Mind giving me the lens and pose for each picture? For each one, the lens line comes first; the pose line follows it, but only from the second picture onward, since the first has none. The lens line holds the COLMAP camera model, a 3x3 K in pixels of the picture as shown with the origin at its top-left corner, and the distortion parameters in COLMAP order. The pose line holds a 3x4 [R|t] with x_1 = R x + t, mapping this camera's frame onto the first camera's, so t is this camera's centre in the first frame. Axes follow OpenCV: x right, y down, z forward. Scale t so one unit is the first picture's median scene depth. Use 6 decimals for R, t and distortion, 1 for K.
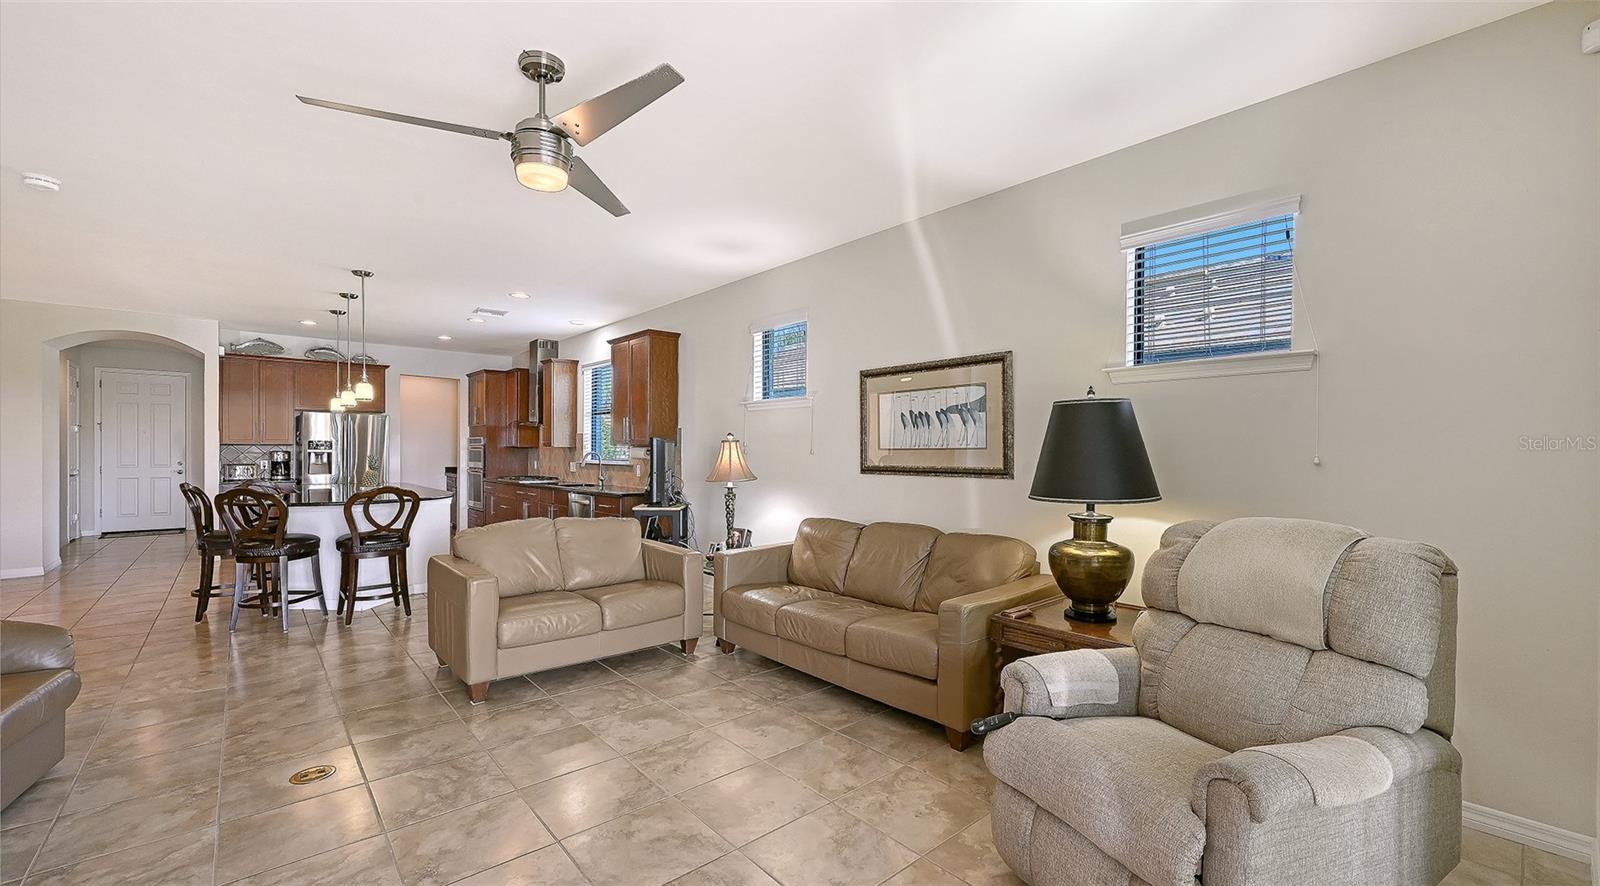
lens RADIAL K [[643.3, 0, 807.8], [0, 643.3, 453.8], [0, 0, 1]] dist [0.000807, 0.000274]
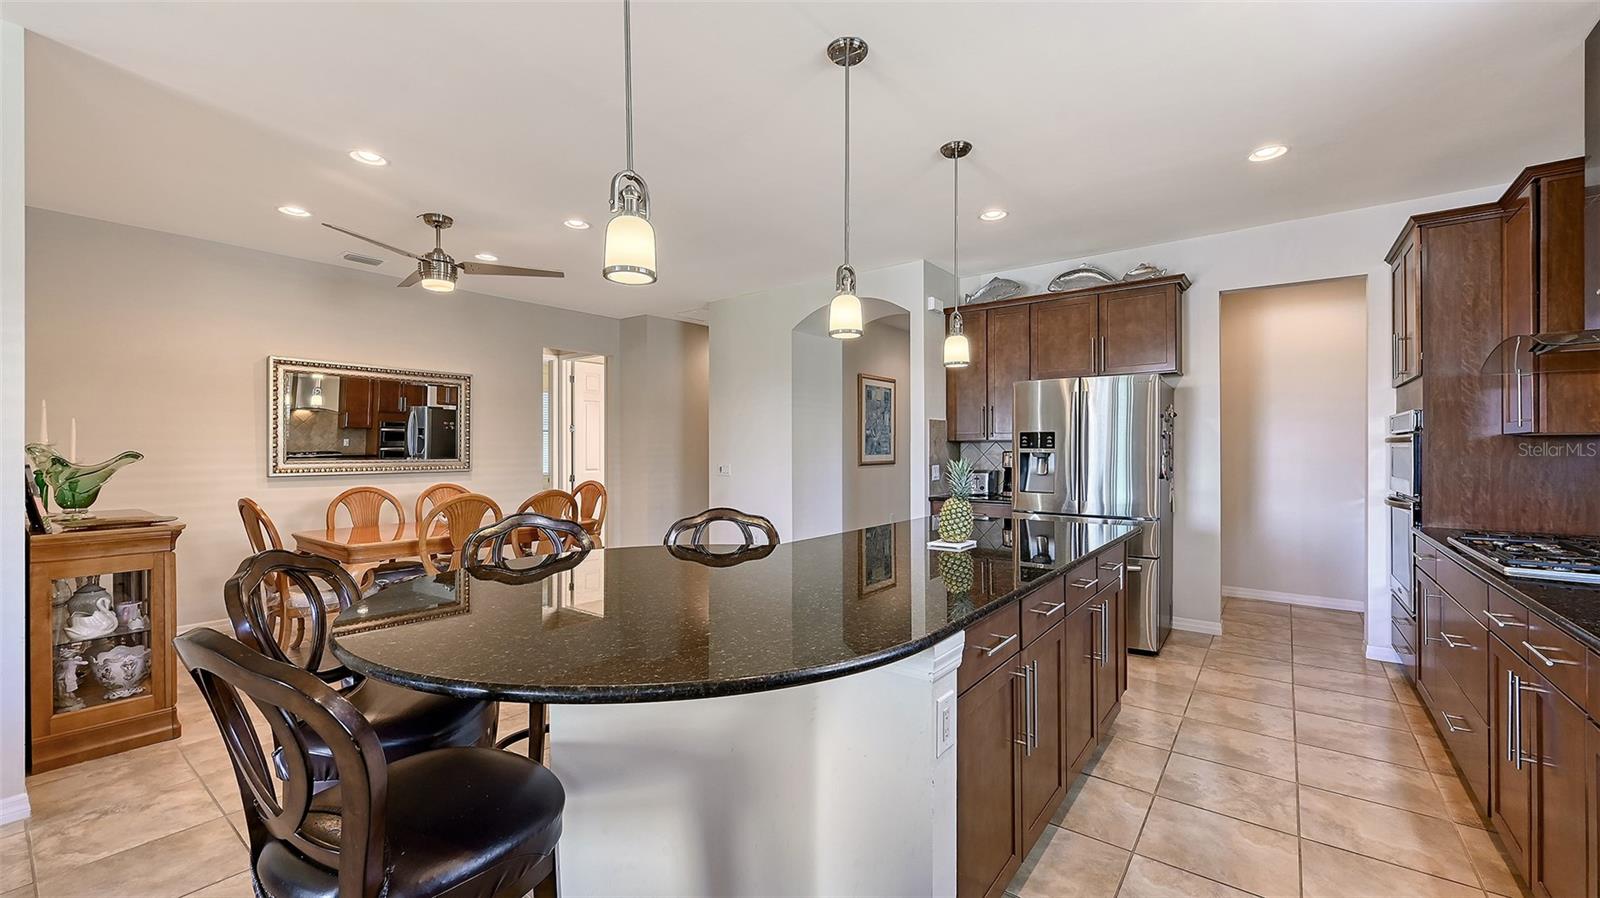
lens RADIAL K [[632.4, 0, 800.0], [0, 632.4, 449.0], [0, 0, 1]] dist [-0.000809, -0.000013]
pose [[0.199512, -0.004710, -0.979884, -0.416453], [0.000371, 0.999989, -0.004731, -0.005041], [0.979895, 0.000581, 0.199512, 1.086172]]
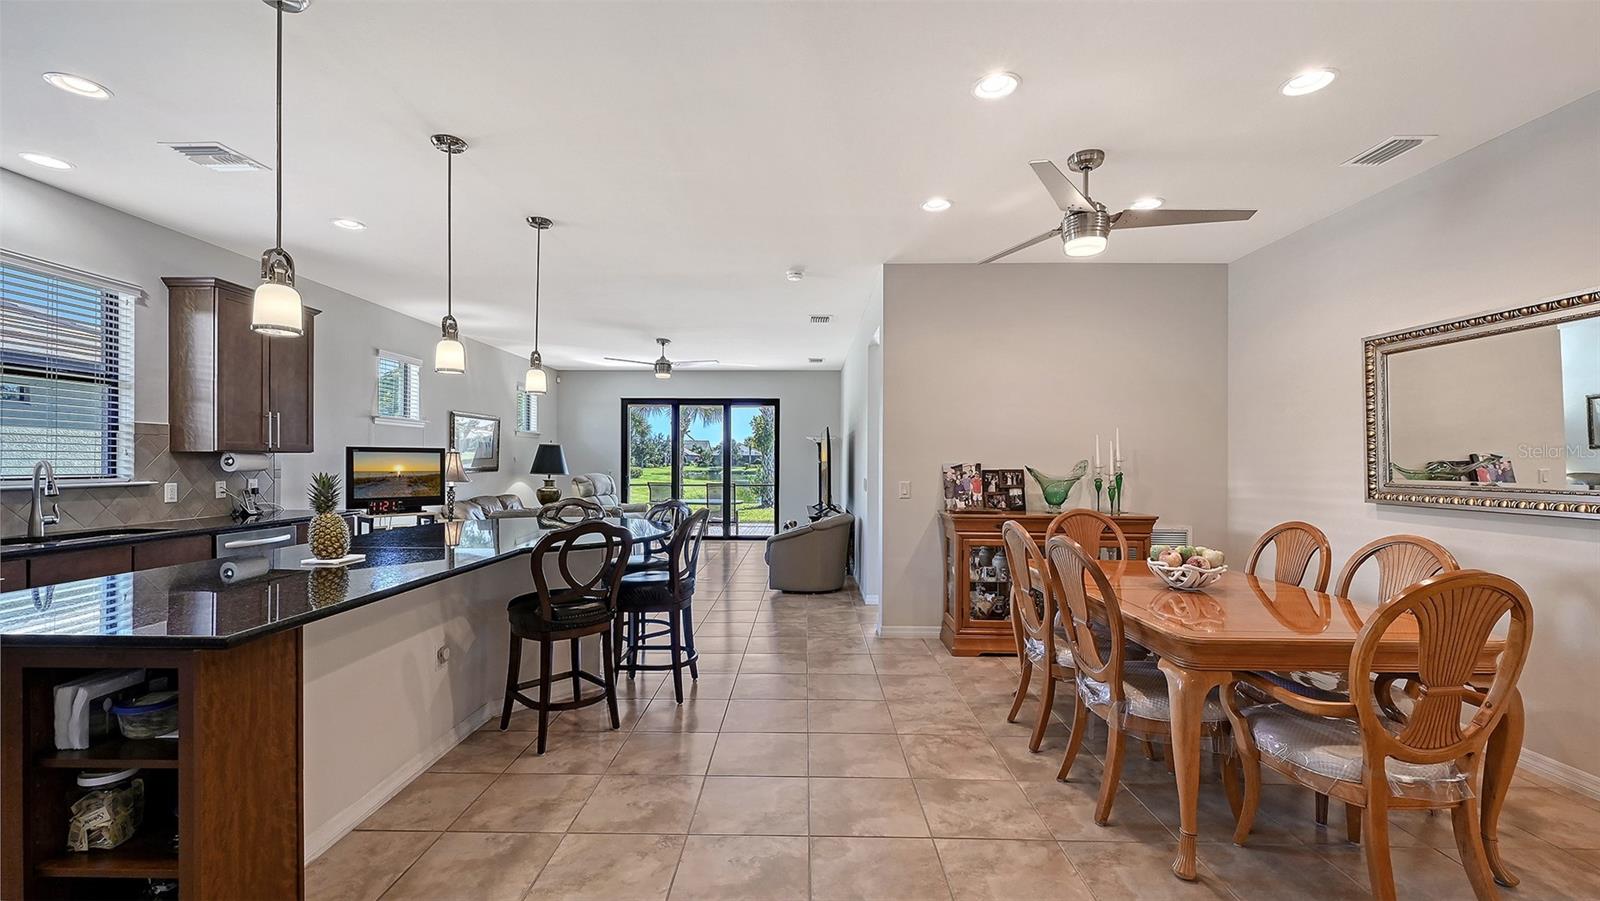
lens RADIAL K [[655.0, 0, 789.7], [0, 655.0, 467.1], [0, 0, 1]] dist [-0.001357, -0.000035]
pose [[-0.734484, -0.015682, 0.678445, -1.503377], [-0.007998, 0.999864, 0.014453, -0.013891], [-0.678579, 0.005189, -0.734509, 1.443426]]
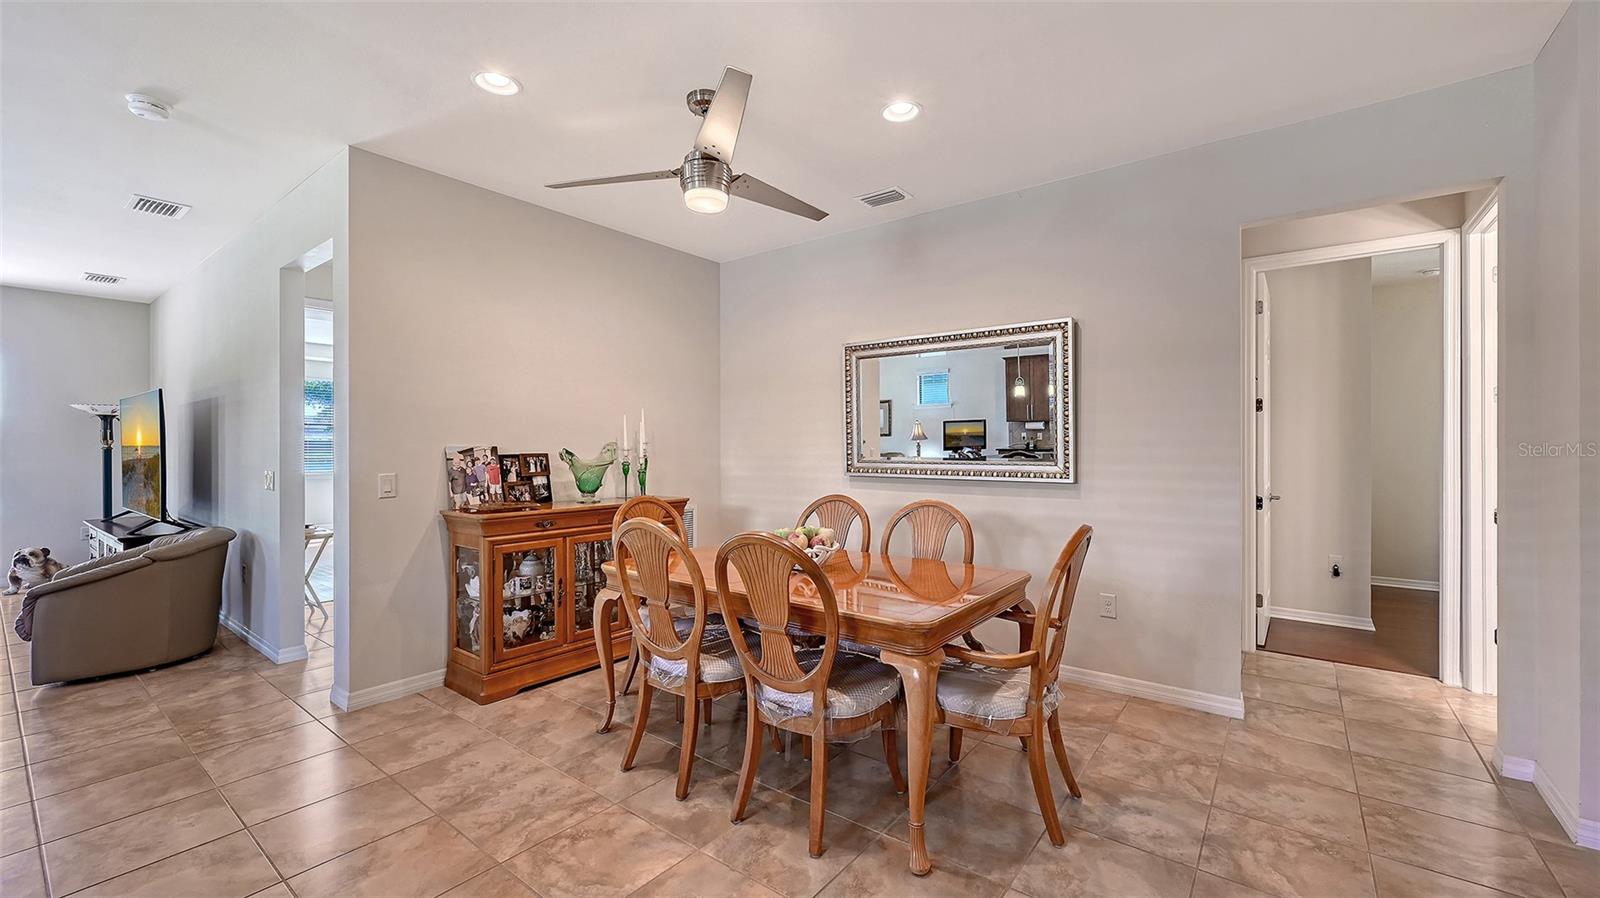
lens RADIAL K [[635.1, 0, 810.3], [0, 635.1, 447.4], [0, 0, 1]] dist [-0.001255, -0.000261]
pose [[-0.979653, -0.004641, -0.200647, -1.266030], [-0.005383, 0.999981, 0.003150, -0.010748], [0.200628, 0.004166, -0.979659, 1.337118]]
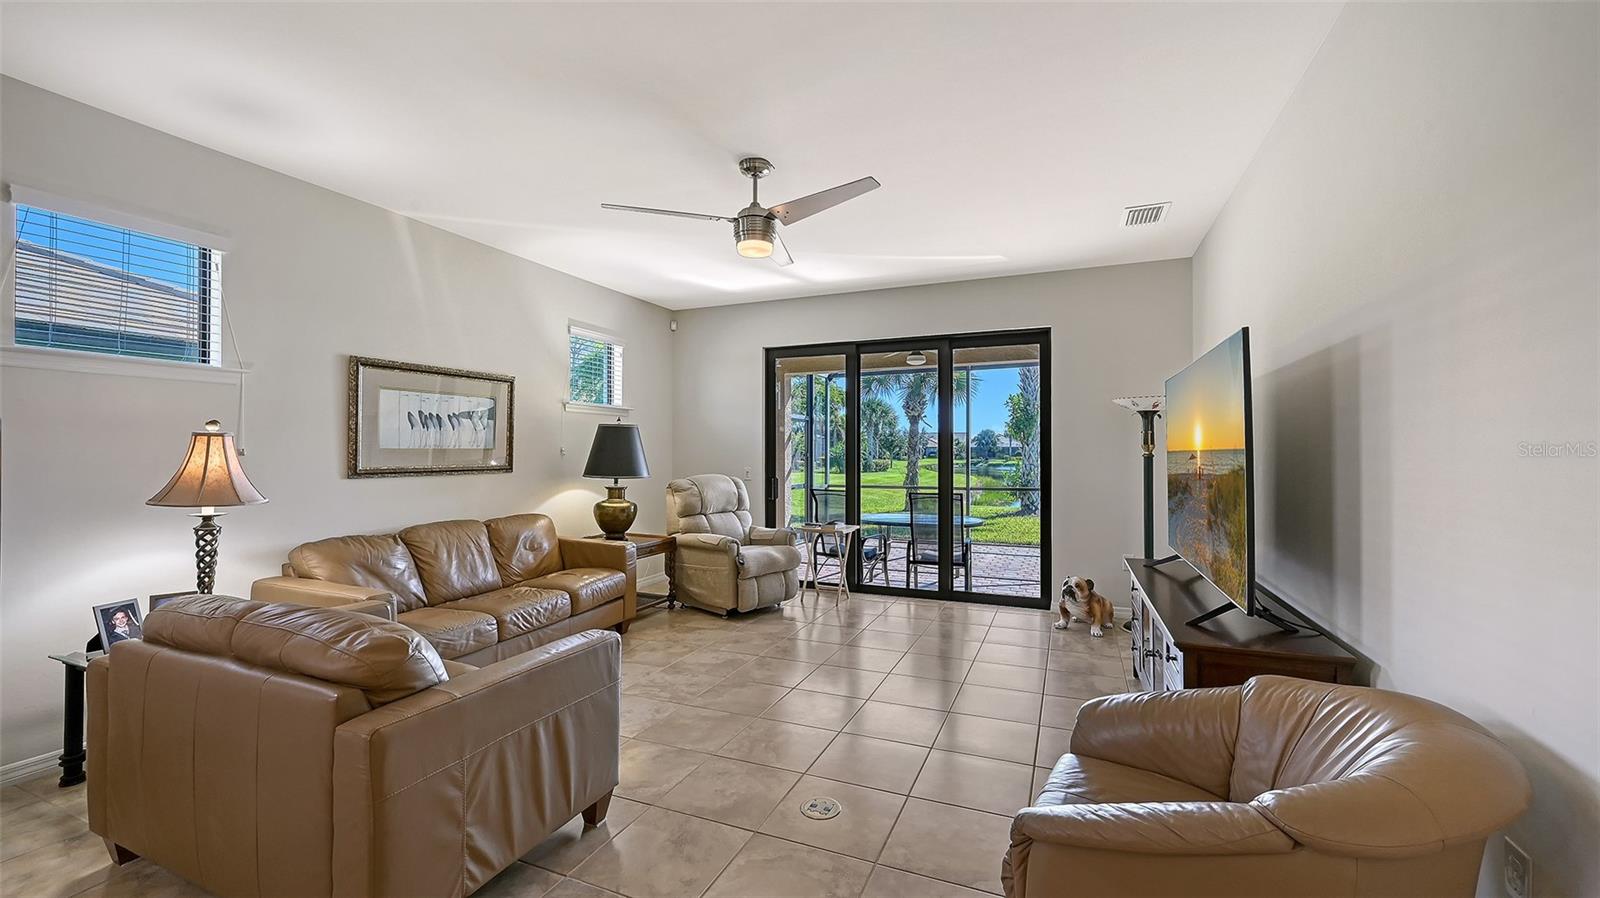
lens RADIAL K [[642.9, 0, 801.1], [0, 642.9, 450.1], [0, 0, 1]] dist [-0.000148, 0.000140]
pose [[-0.433151, -0.000321, 0.901321, -0.805836], [0.000882, 0.999999, 0.000780, -0.005327], [-0.901321, 0.001133, -0.433151, 0.726834]]
